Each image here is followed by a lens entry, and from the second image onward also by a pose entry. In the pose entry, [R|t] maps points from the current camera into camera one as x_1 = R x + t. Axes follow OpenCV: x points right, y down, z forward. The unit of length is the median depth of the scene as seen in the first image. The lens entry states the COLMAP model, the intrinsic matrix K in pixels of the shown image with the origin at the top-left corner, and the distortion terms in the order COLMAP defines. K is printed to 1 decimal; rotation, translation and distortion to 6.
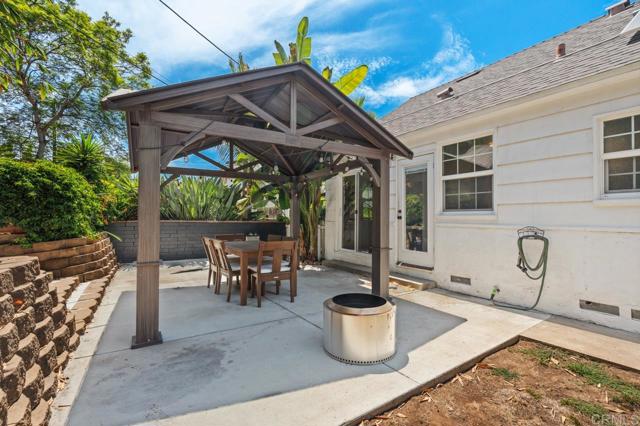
lens RADIAL K [[286.8, 0, 319.7], [0, 286.8, 214.9], [0, 0, 1]] dist [-0.005647, 0.001152]
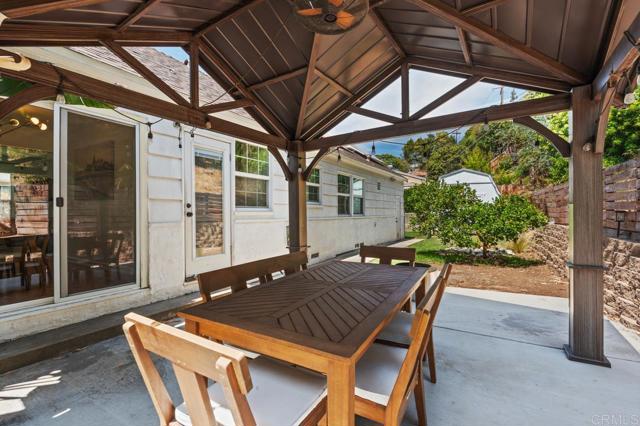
lens RADIAL K [[286.8, 0, 319.9], [0, 286.8, 217.2], [0, 0, 1]] dist [-0.005647, 0.001152]
pose [[-0.443903, -0.014050, 0.895965, -0.410738], [-0.003958, 0.999898, 0.013719, 0.004548], [-0.896066, 0.002544, -0.443913, 0.849366]]
